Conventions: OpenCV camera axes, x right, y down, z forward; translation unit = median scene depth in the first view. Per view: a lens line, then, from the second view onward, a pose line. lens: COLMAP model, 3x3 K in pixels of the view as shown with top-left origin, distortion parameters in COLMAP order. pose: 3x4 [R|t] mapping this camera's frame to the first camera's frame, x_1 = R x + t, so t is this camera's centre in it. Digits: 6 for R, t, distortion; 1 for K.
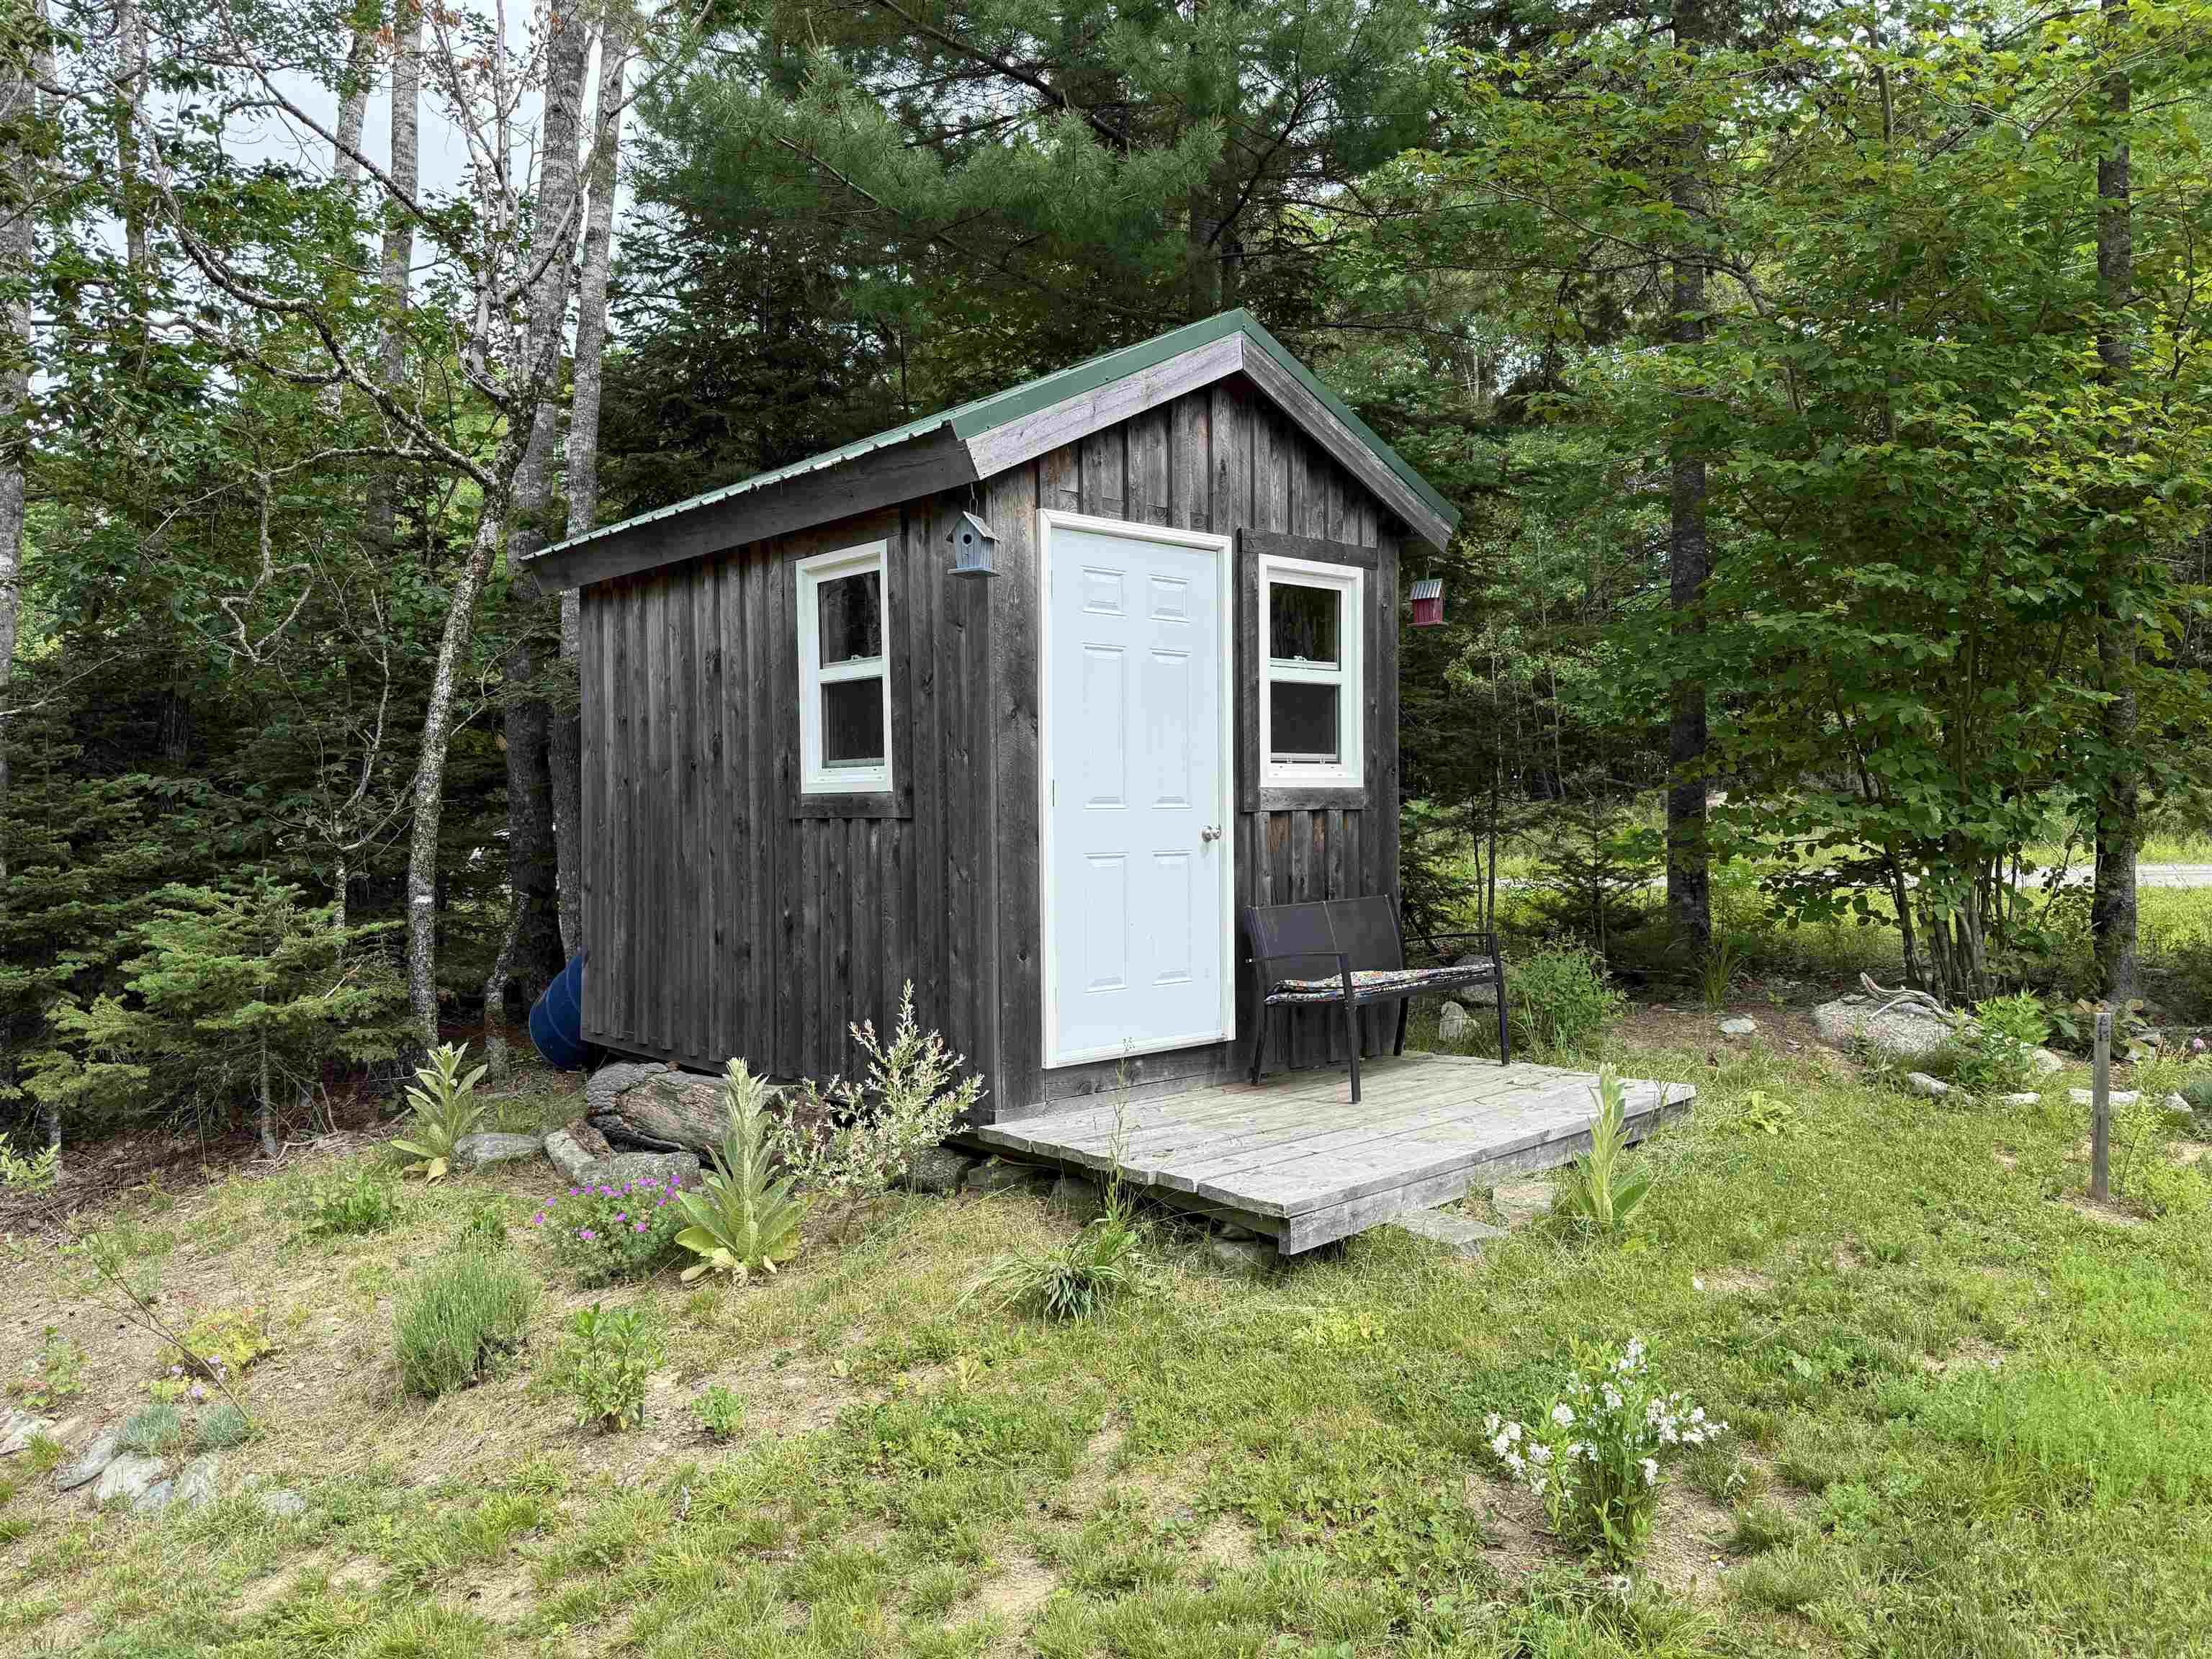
lens RADIAL K [[1544.9, 0, 1098.7], [0, 1544.9, 817.1], [0, 0, 1]] dist [0.063108, -0.081641]
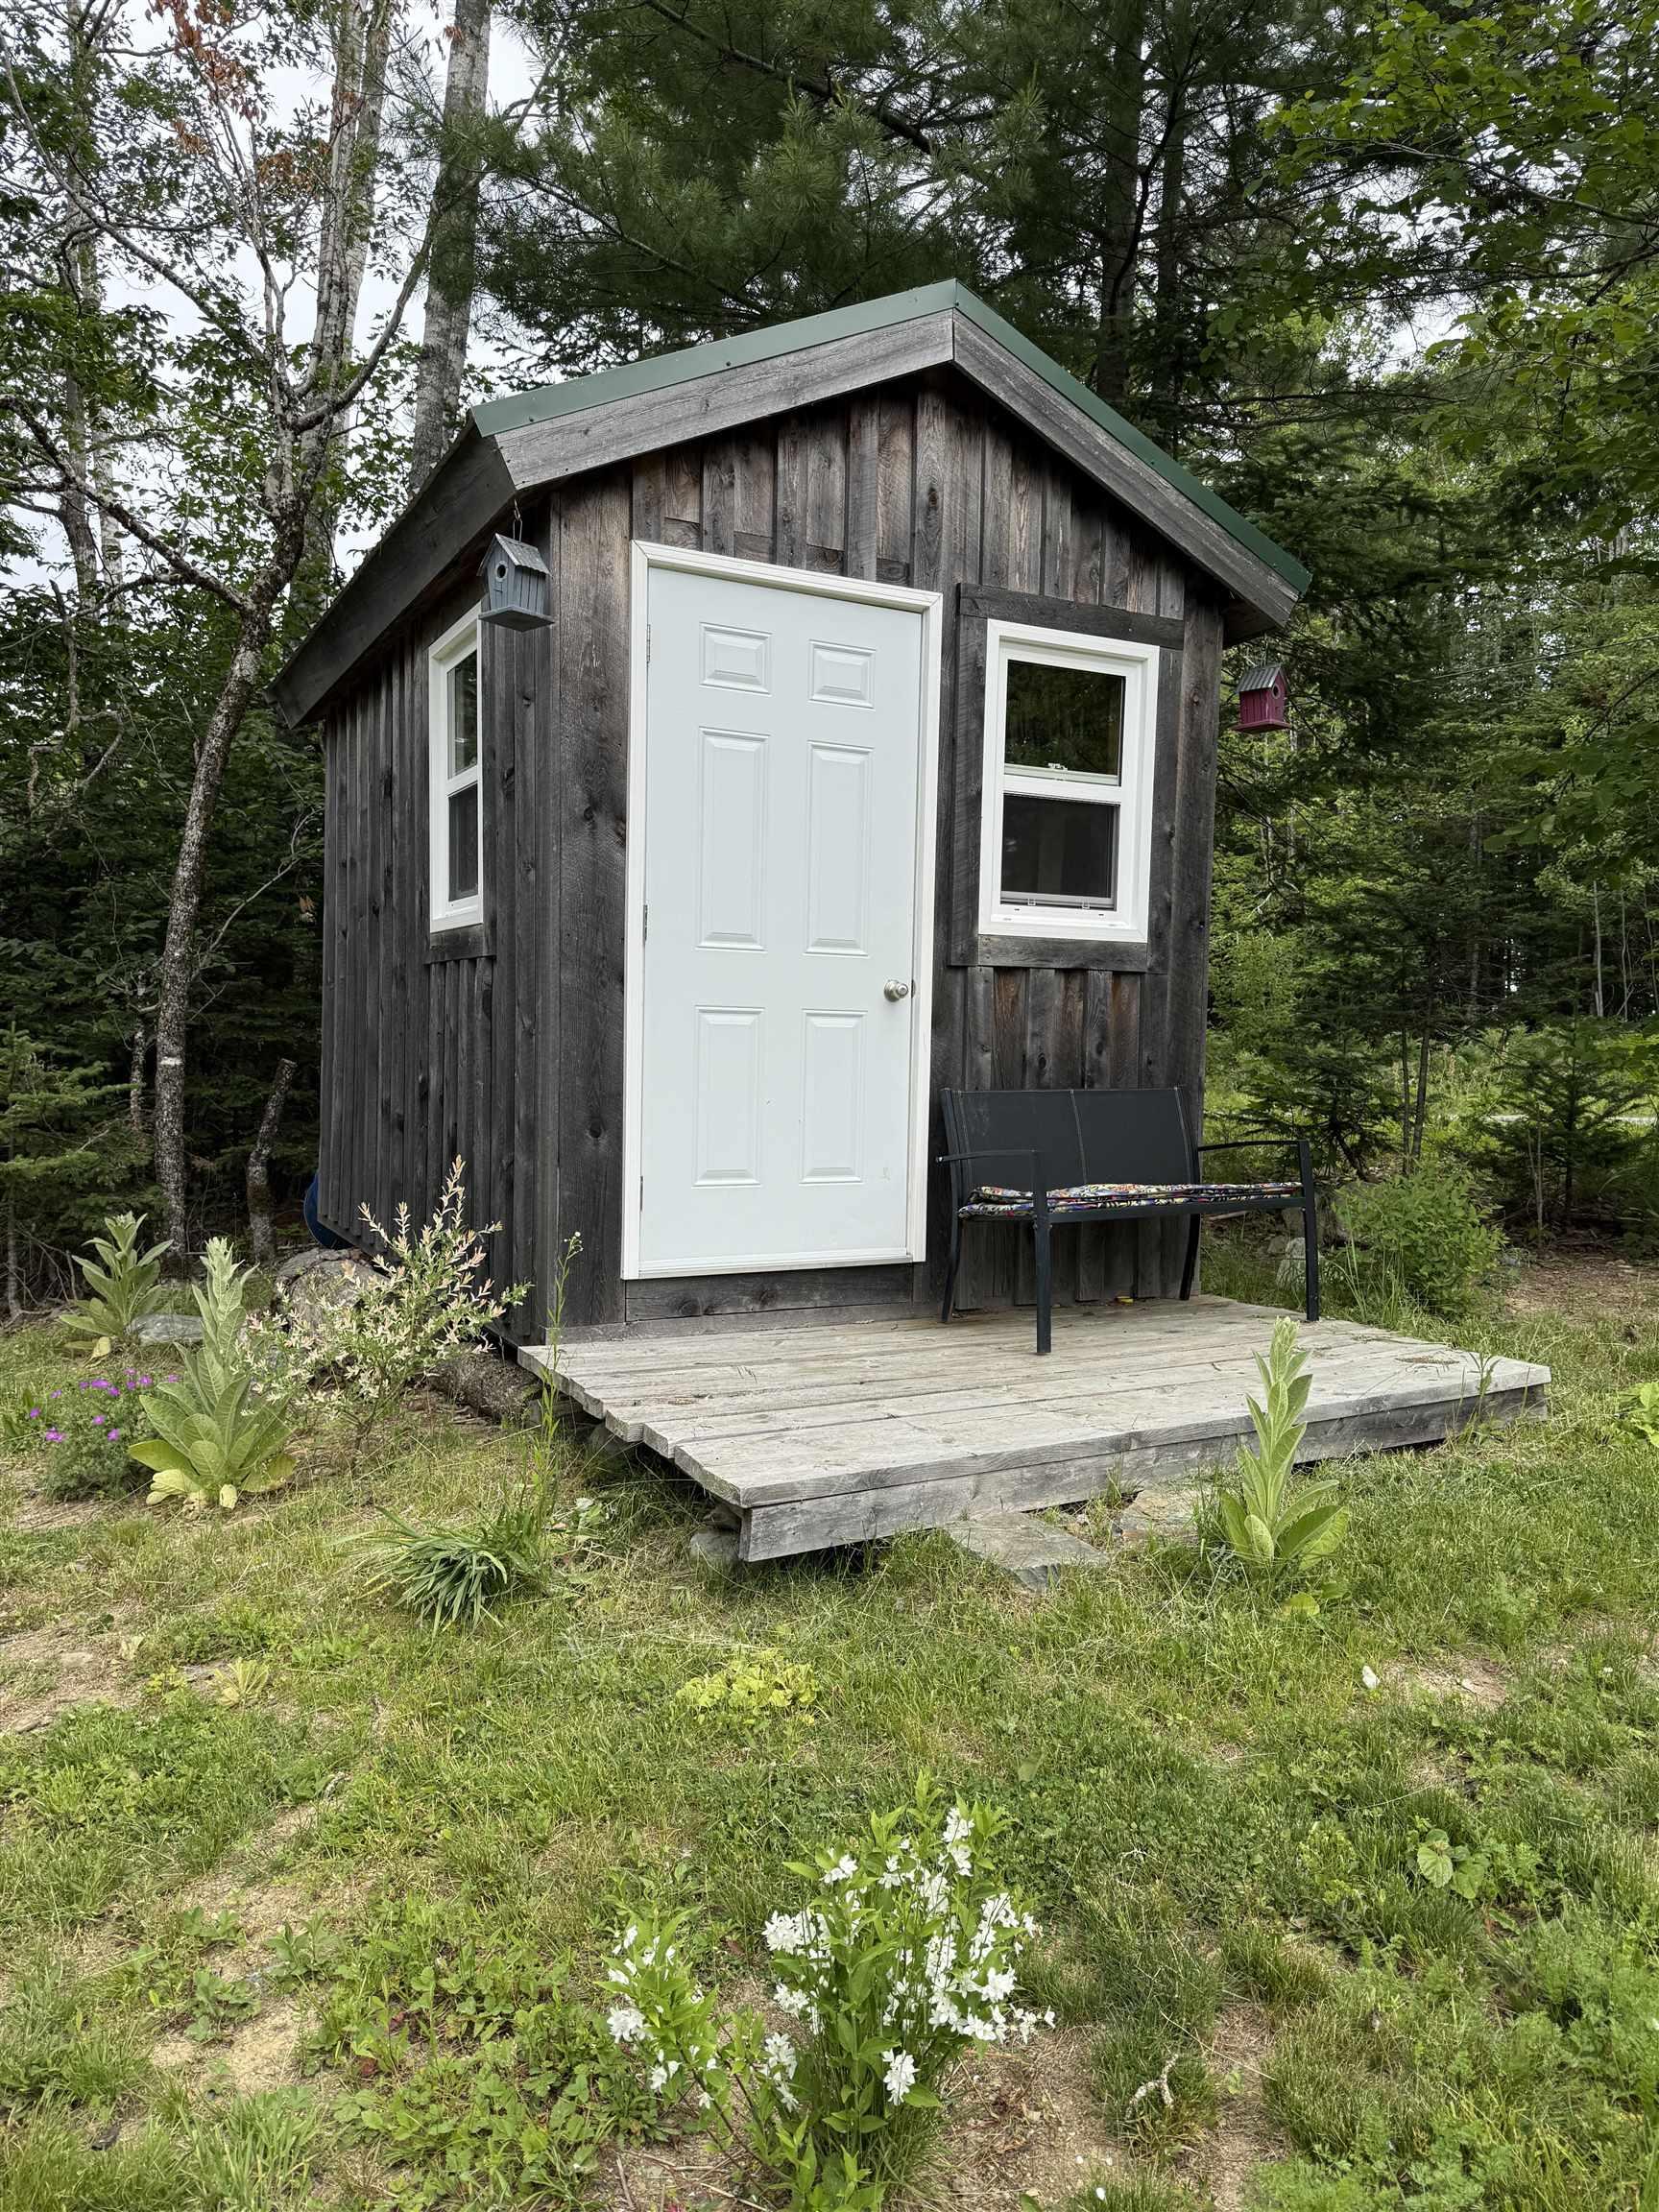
lens RADIAL K [[1544.9, 0, 823.8], [0, 1544.9, 1111.1], [0, 0, 1]] dist [0.063108, -0.081641]
pose [[0.970422, 0.041563, -0.237811, 0.216127], [-0.031753, 0.998485, 0.044934, 0.036225], [0.239319, -0.036054, 0.970271, 0.244716]]
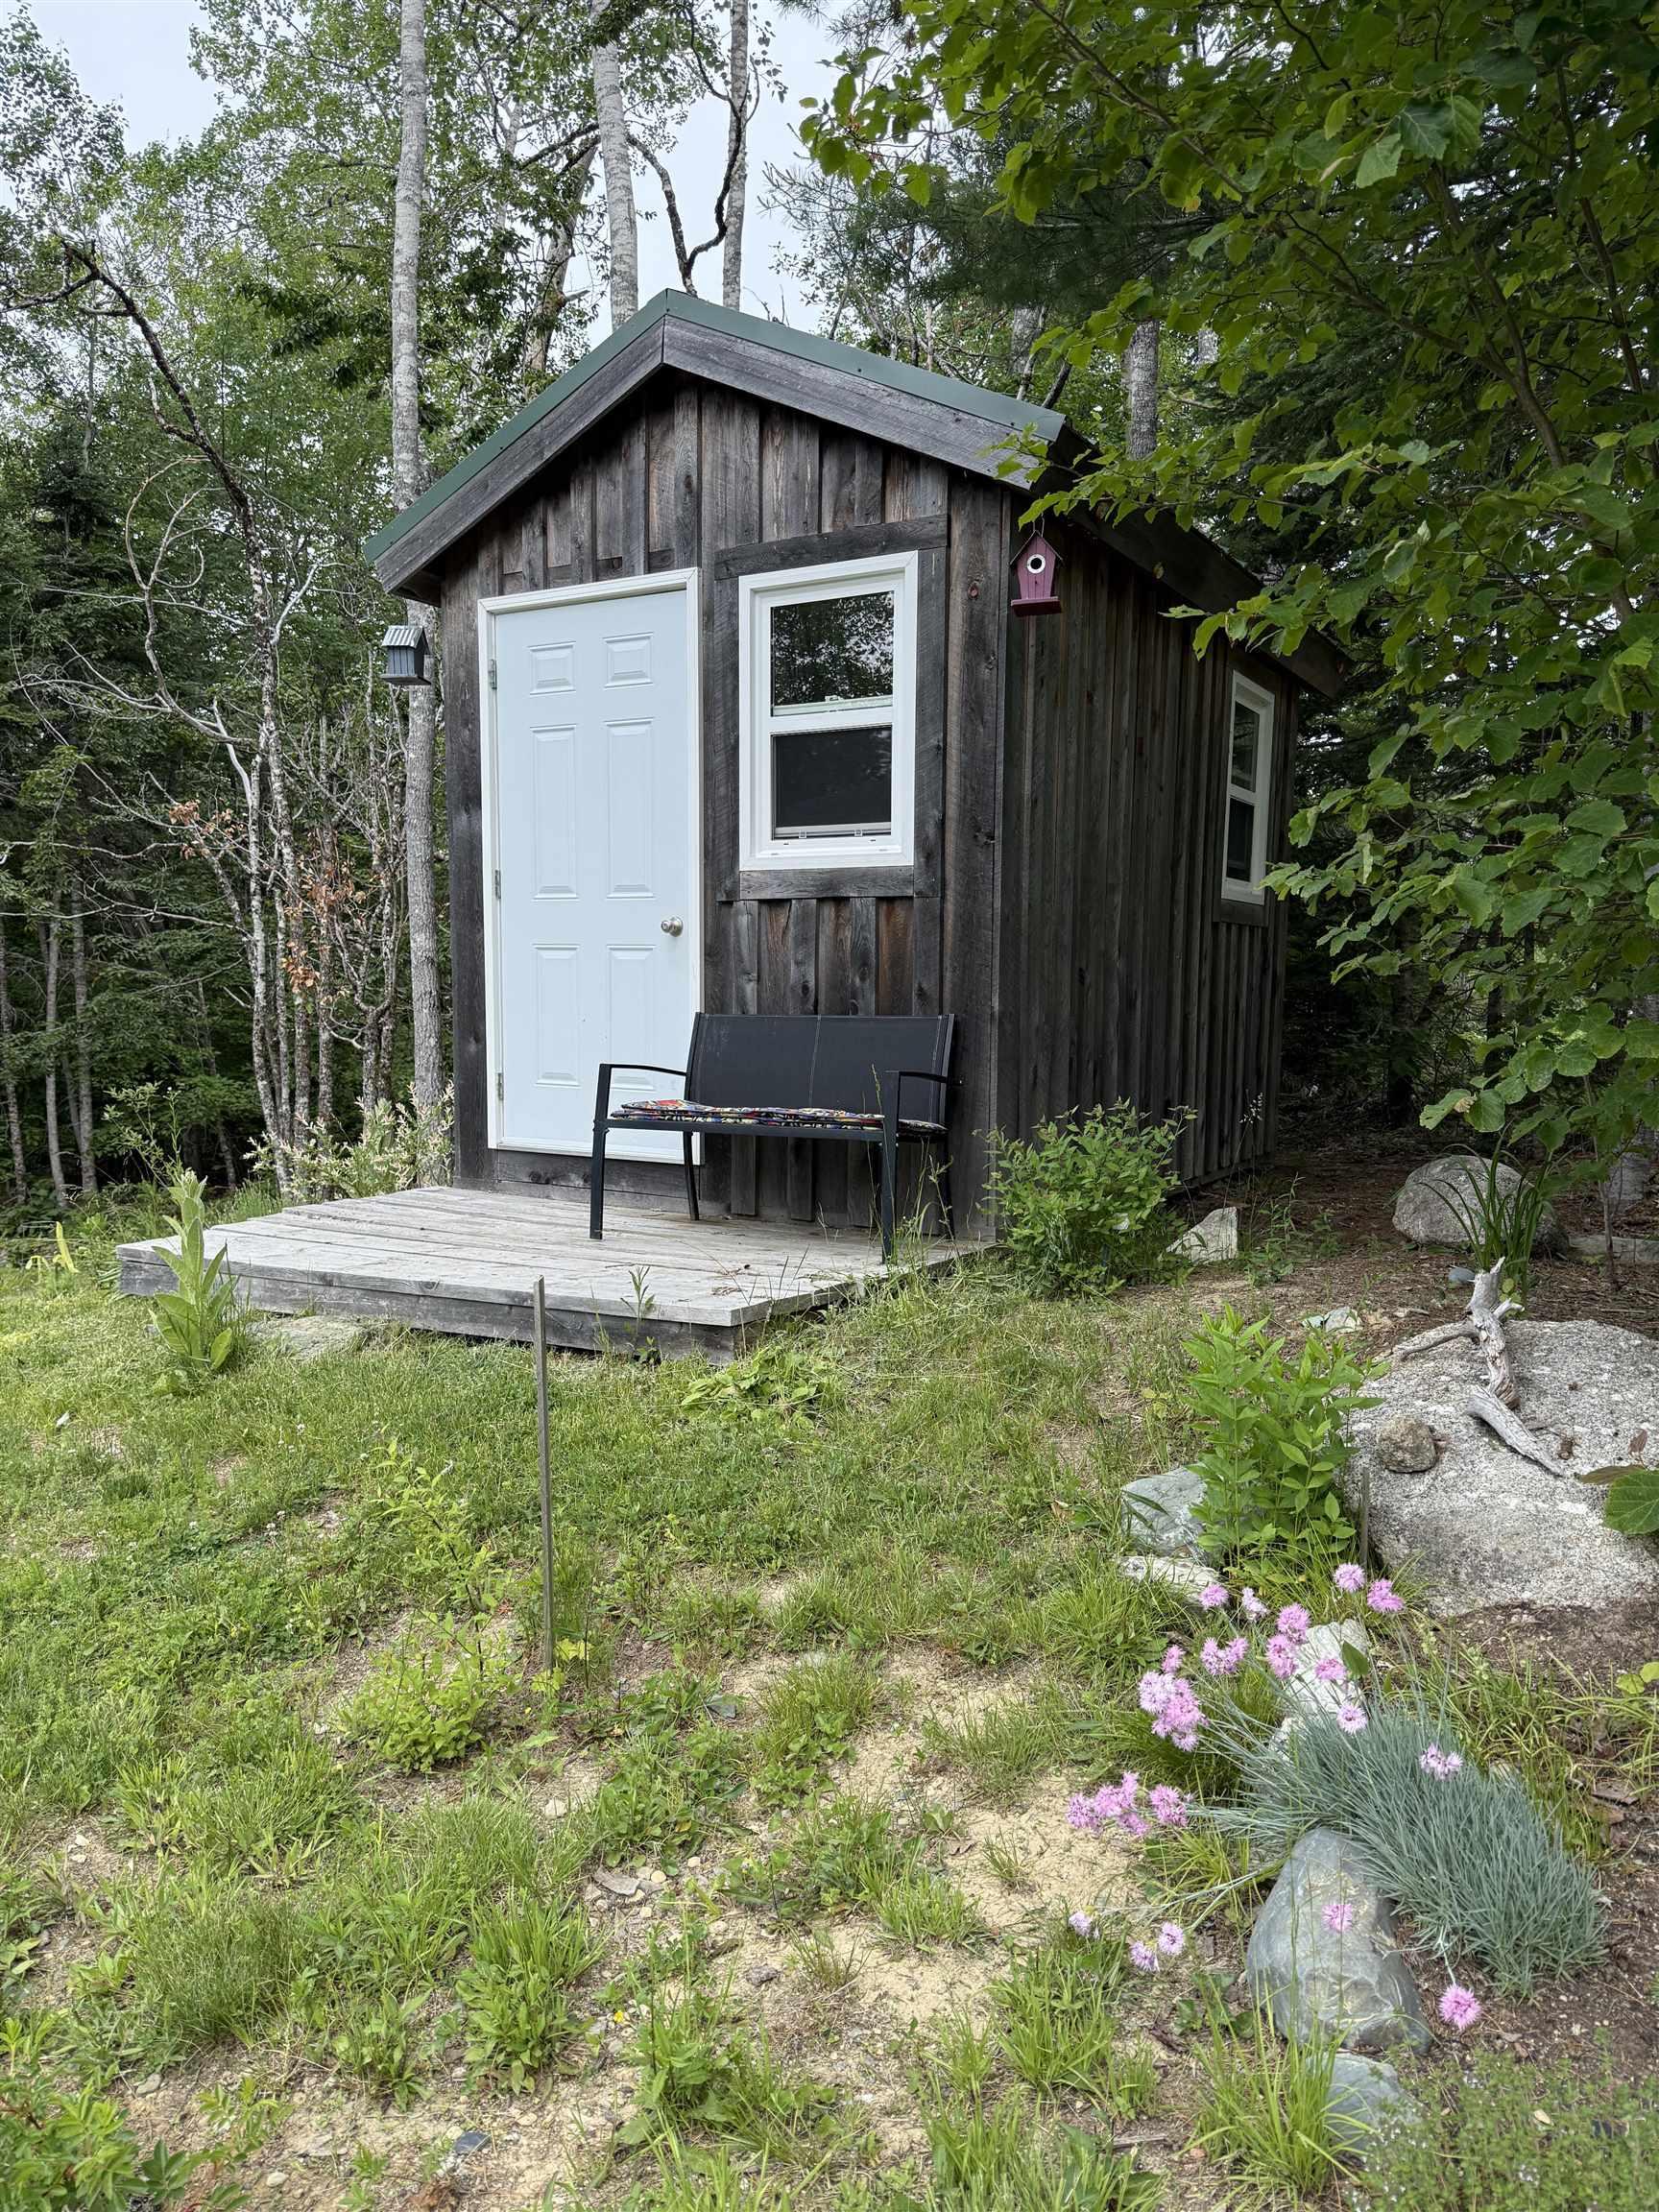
lens RADIAL K [[1544.9, 0, 843.6], [0, 1544.9, 1117.7], [0, 0, 1]] dist [0.063108, -0.081641]
pose [[0.312024, 0.098889, -0.944914, 0.918677], [-0.024540, 0.995075, 0.096035, 0.031481], [0.949757, -0.006777, 0.312914, 0.798660]]
